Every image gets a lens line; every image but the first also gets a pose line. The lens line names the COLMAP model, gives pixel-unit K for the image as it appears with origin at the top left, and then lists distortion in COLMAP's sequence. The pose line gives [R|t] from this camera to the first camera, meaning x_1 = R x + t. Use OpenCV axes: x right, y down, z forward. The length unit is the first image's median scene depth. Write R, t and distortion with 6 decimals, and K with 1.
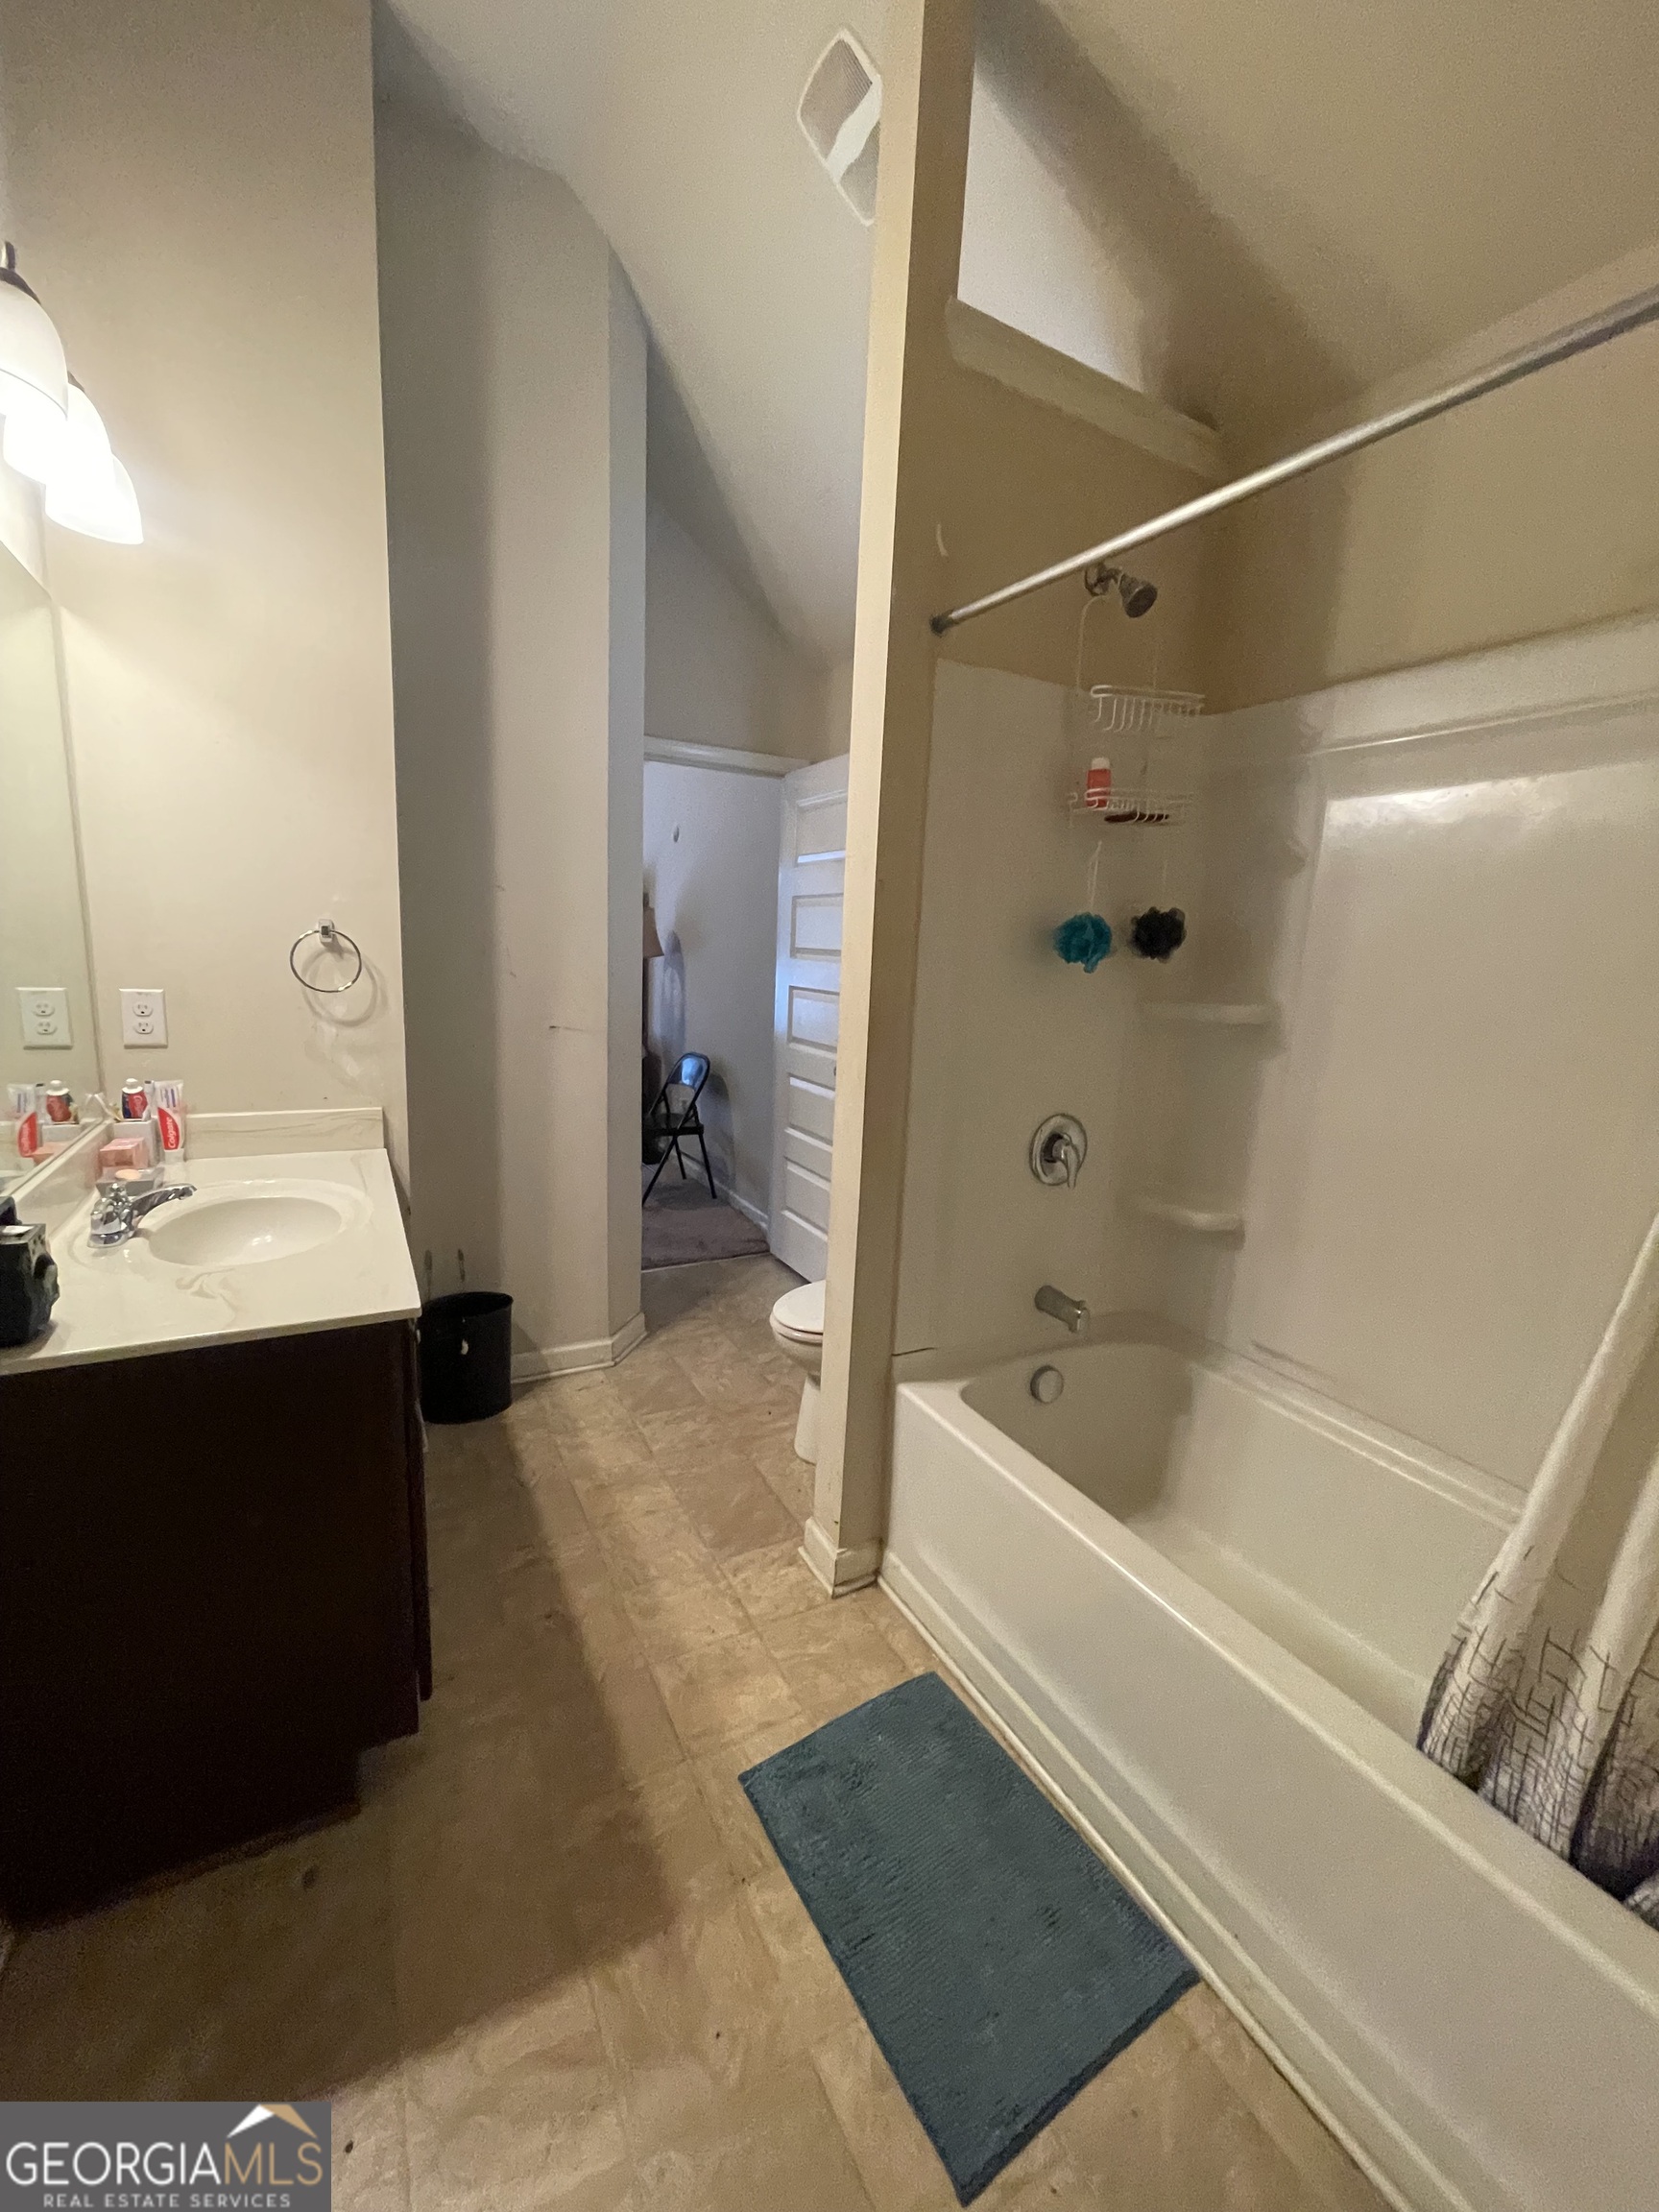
lens RADIAL K [[899.9, 0, 833.2], [0, 899.9, 1119.5], [0, 0, 1]] dist [0.000373, 0.000635]
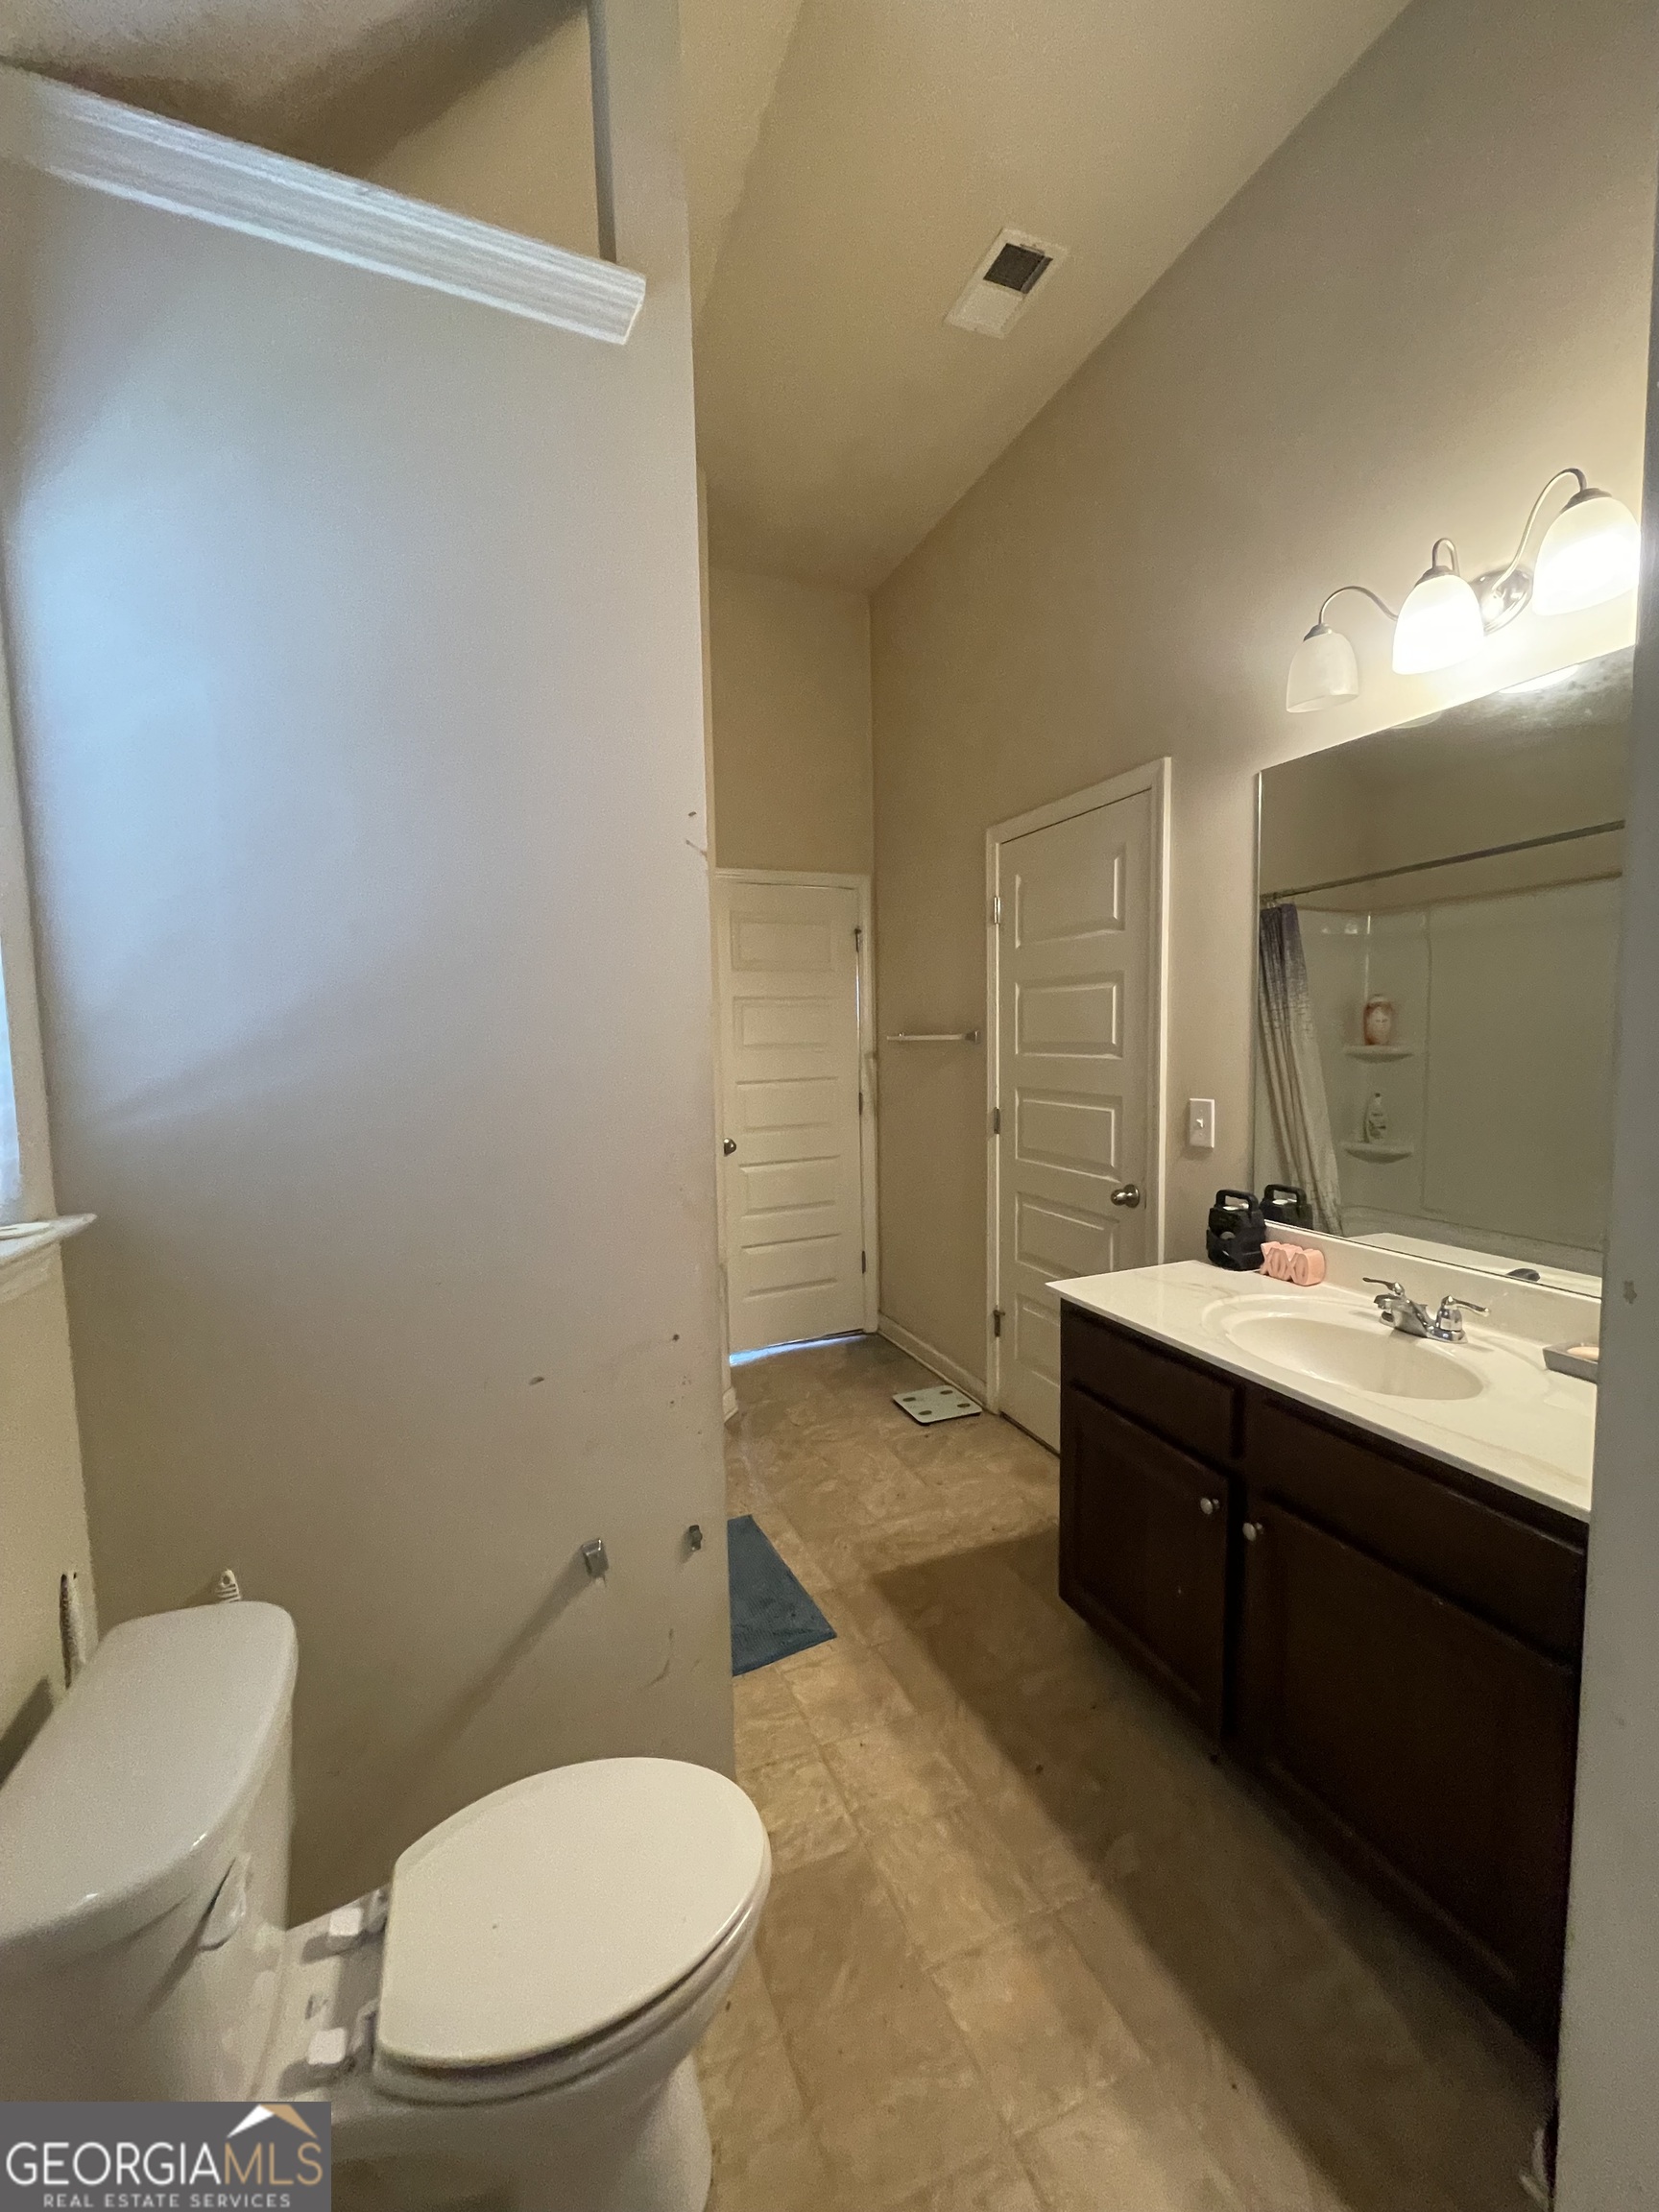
lens RADIAL K [[899.9, 0, 828.7], [0, 899.9, 1107.5], [0, 0, 1]] dist [0.000373, 0.000635]
pose [[-0.993141, -0.040716, 0.109607, -0.181656], [-0.010165, 0.963928, 0.265968, -0.359645], [-0.116483, 0.263030, -0.957730, 1.802079]]
